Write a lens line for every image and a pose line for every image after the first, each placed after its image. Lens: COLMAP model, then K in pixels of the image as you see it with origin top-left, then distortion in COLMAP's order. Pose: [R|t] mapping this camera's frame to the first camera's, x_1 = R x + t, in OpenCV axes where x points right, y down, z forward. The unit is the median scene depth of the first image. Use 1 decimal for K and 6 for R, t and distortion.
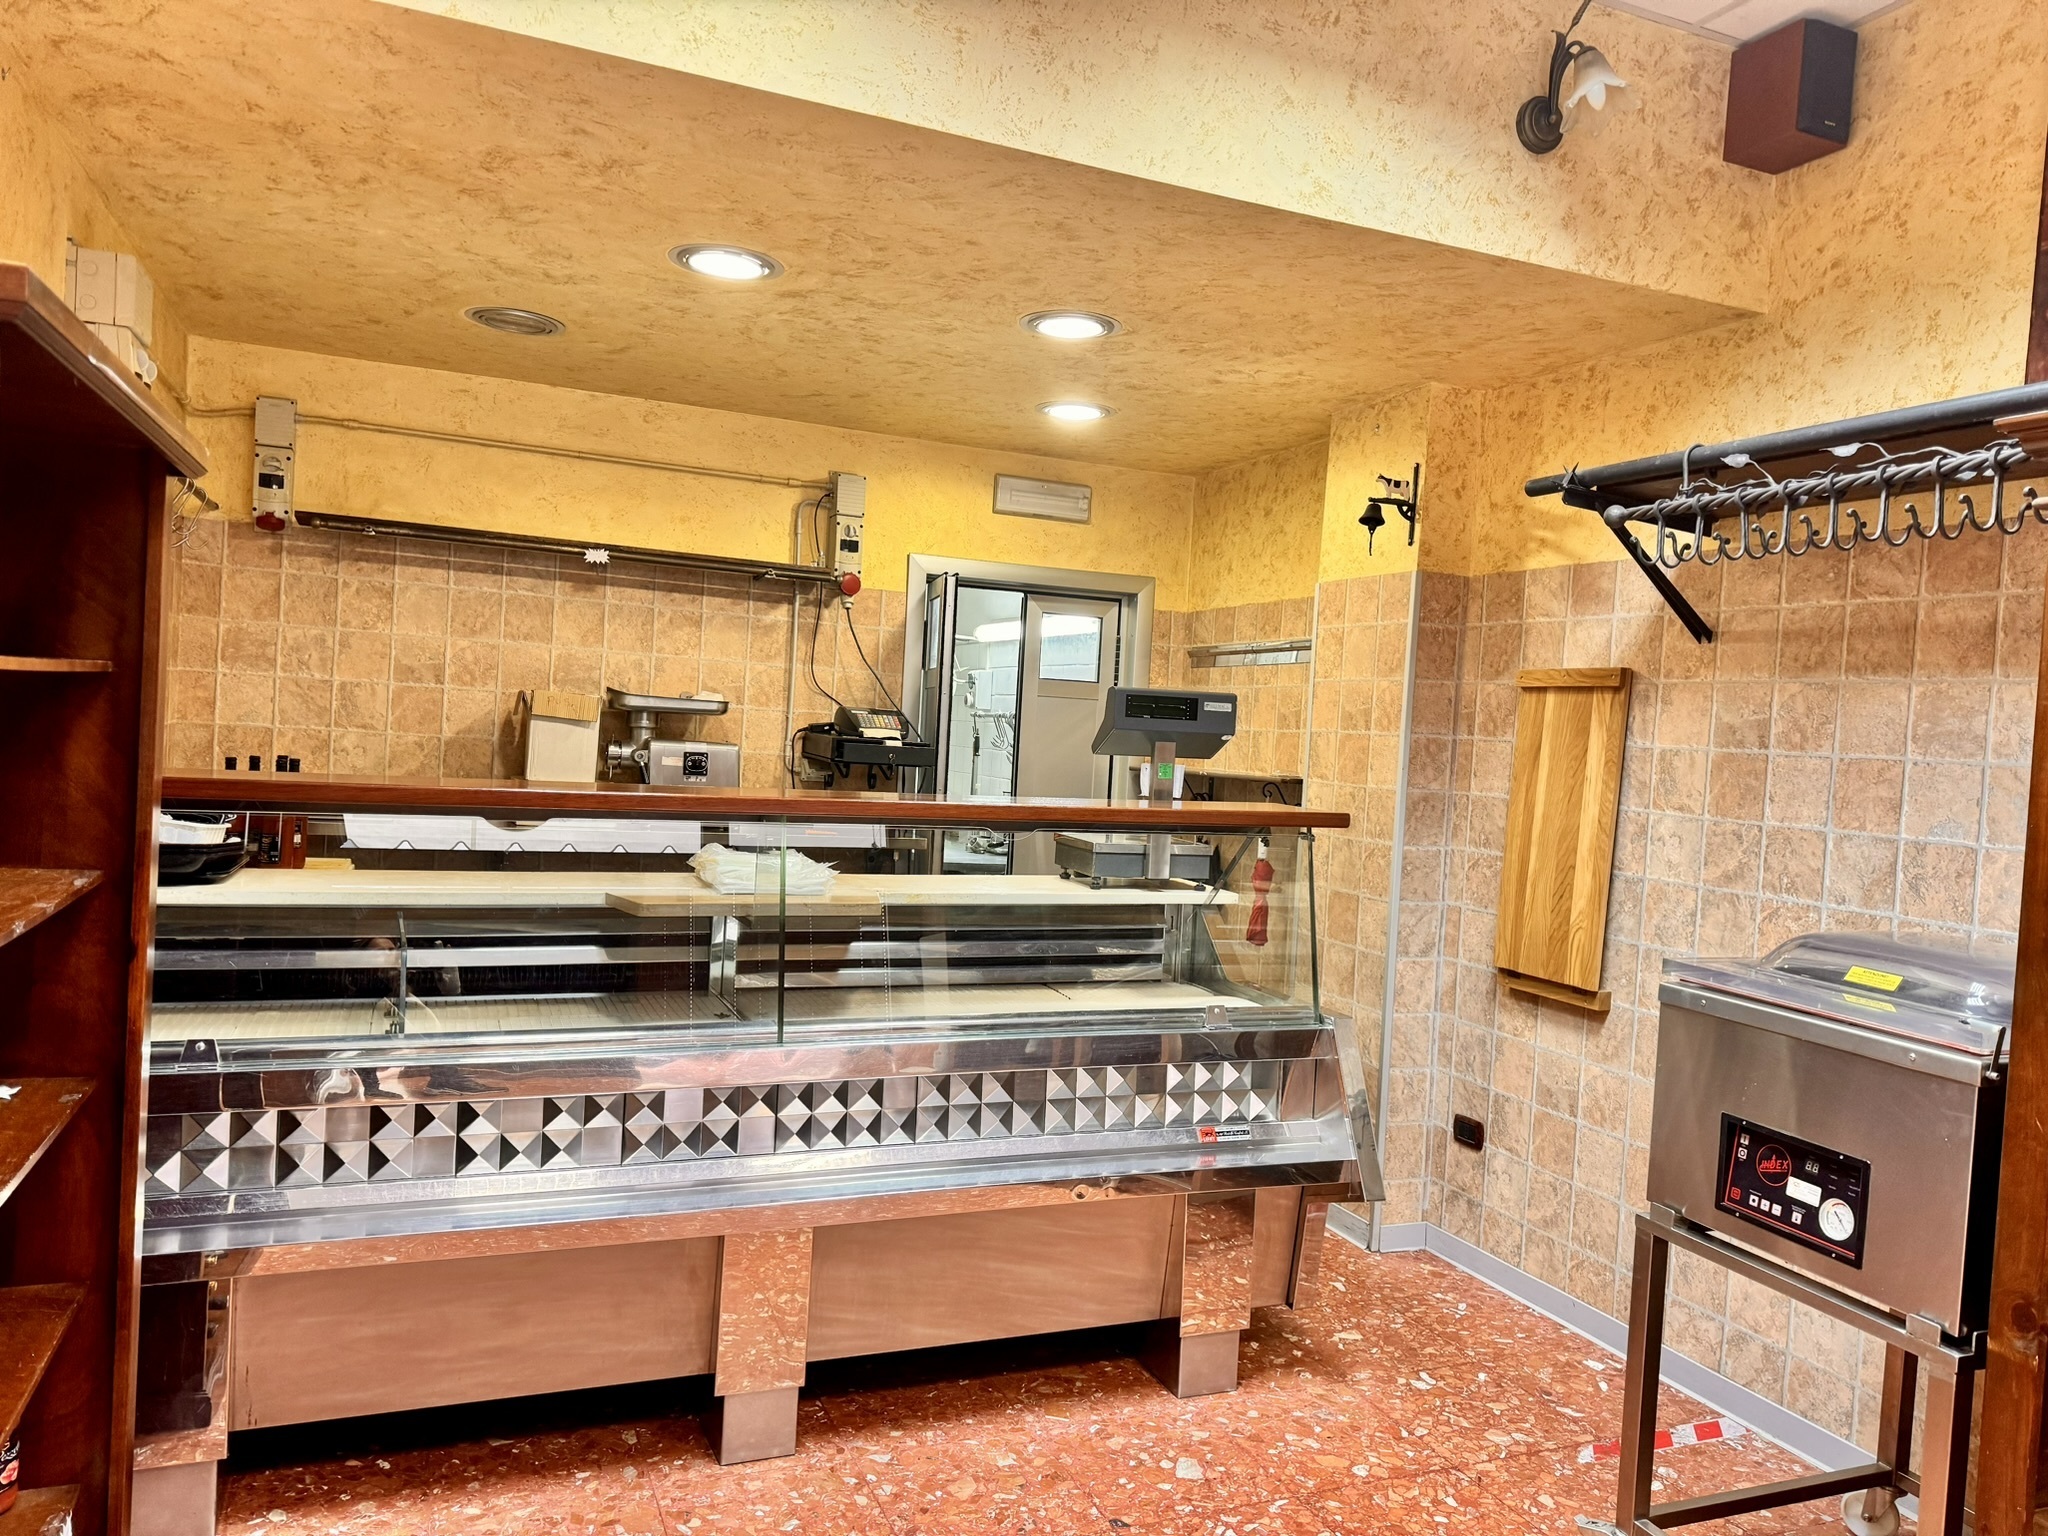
lens RADIAL K [[1442.4, 0, 1029.3], [0, 1442.4, 780.3], [0, 0, 1]] dist [0.116613, -0.159198]
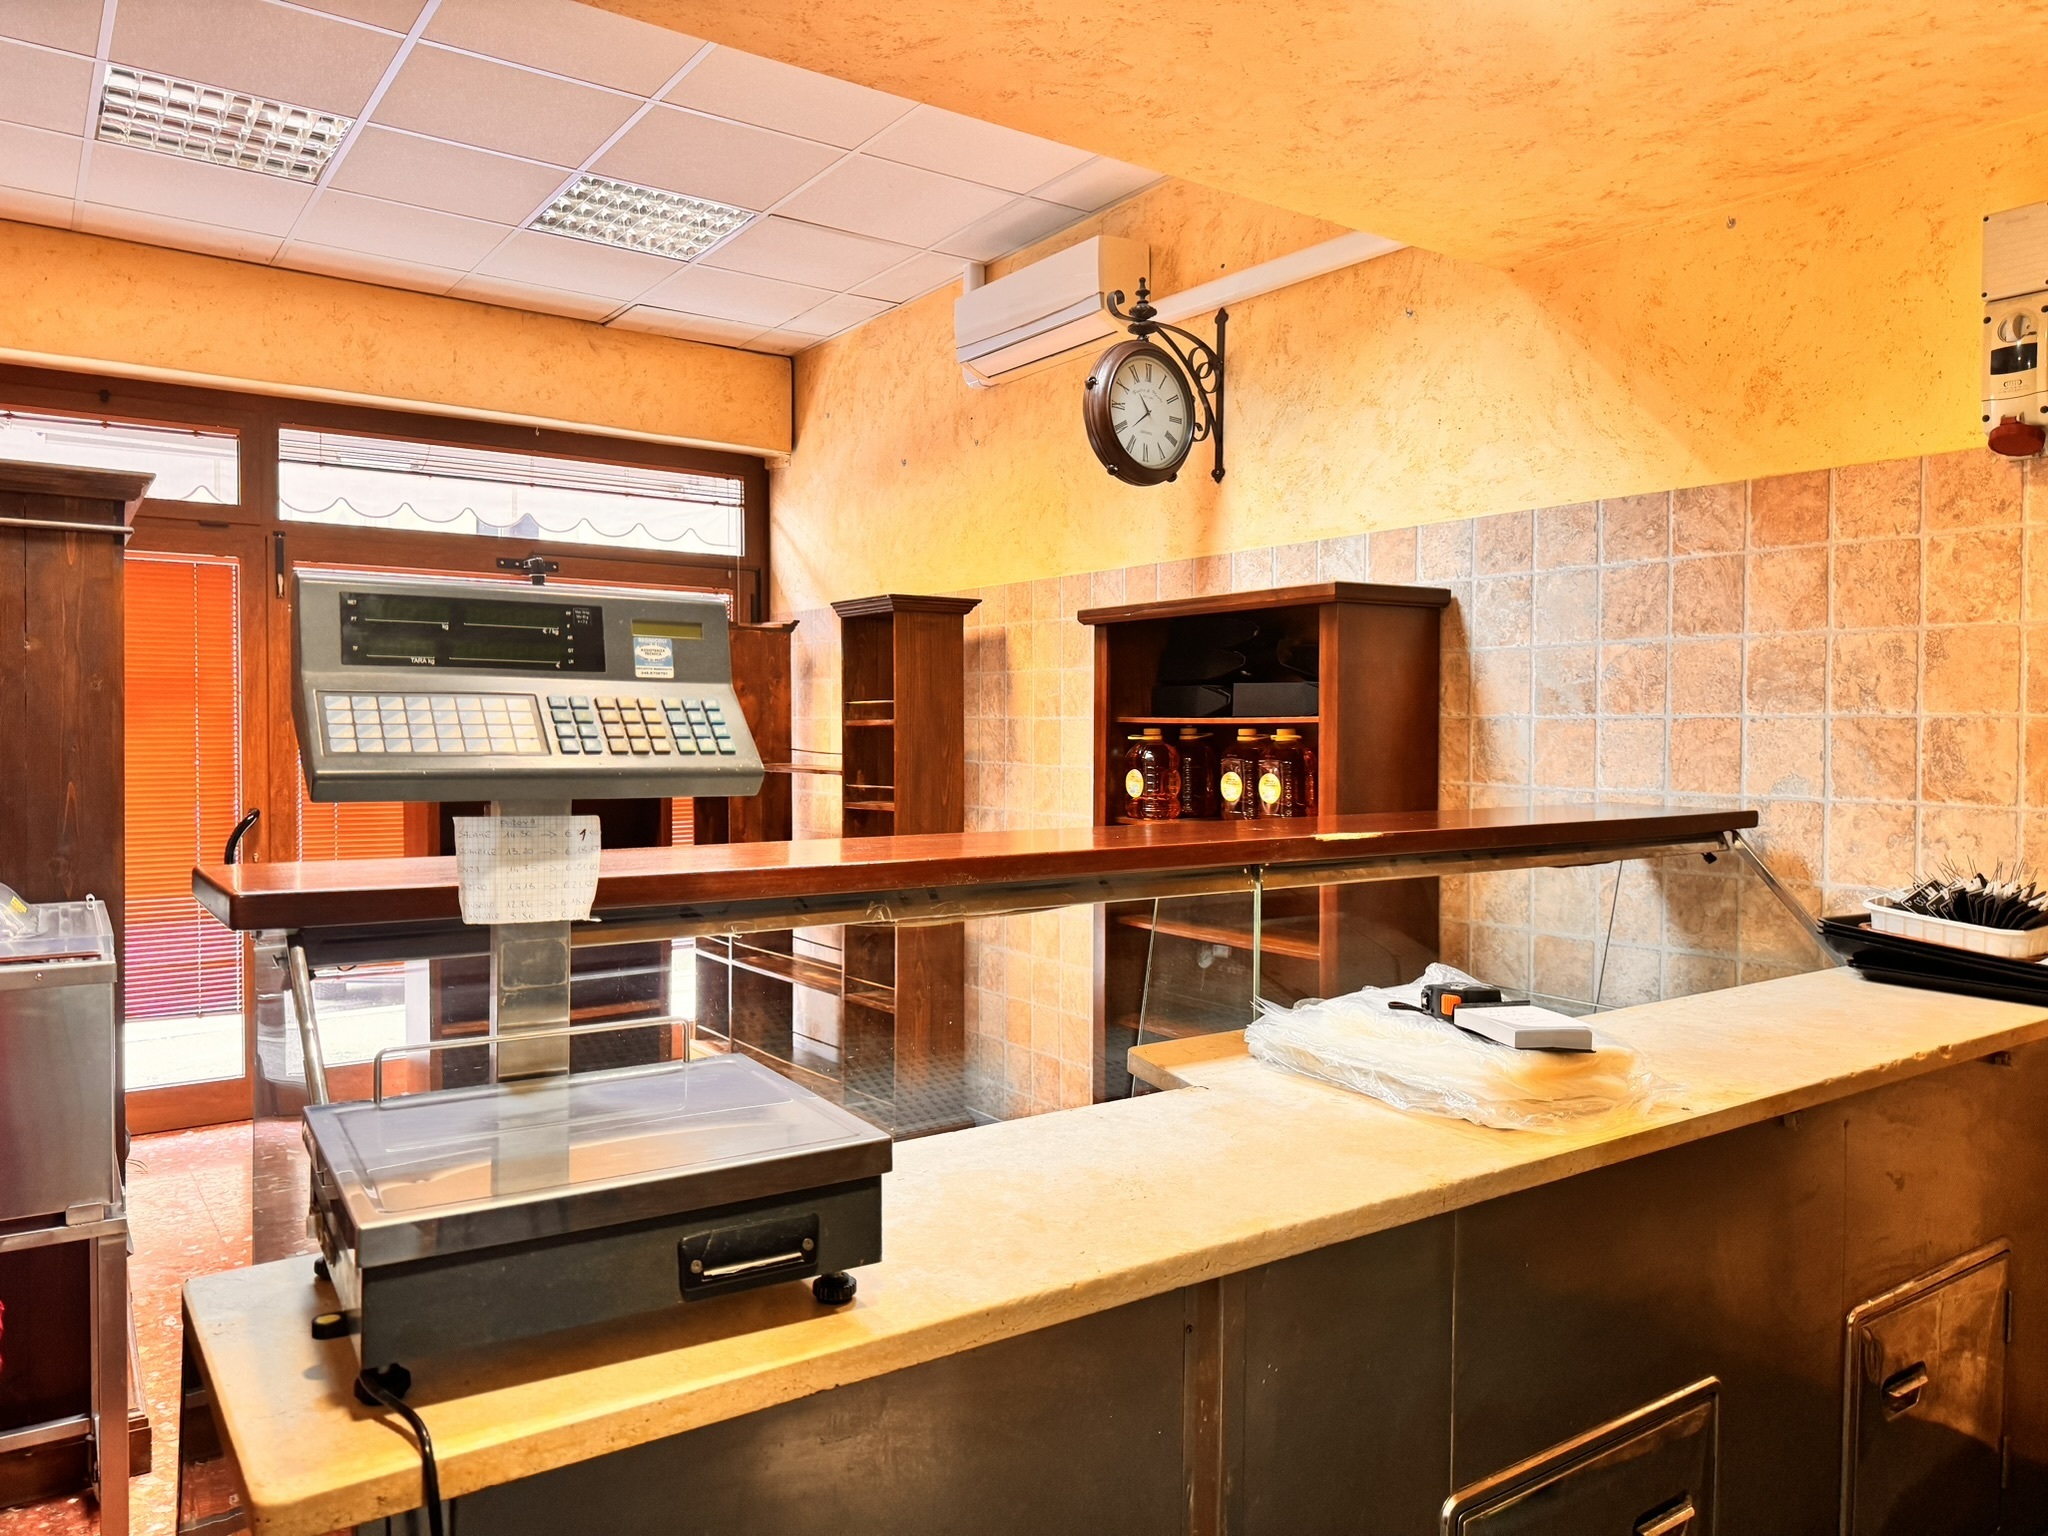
lens RADIAL K [[1443.4, 0, 1034.5], [0, 1443.4, 770.3], [0, 0, 1]] dist [0.102951, -0.134917]
pose [[-0.972808, -0.051899, -0.225723, 0.065647], [-0.066712, 0.996056, 0.058495, -0.053805], [0.221797, 0.071963, -0.972434, 1.487906]]
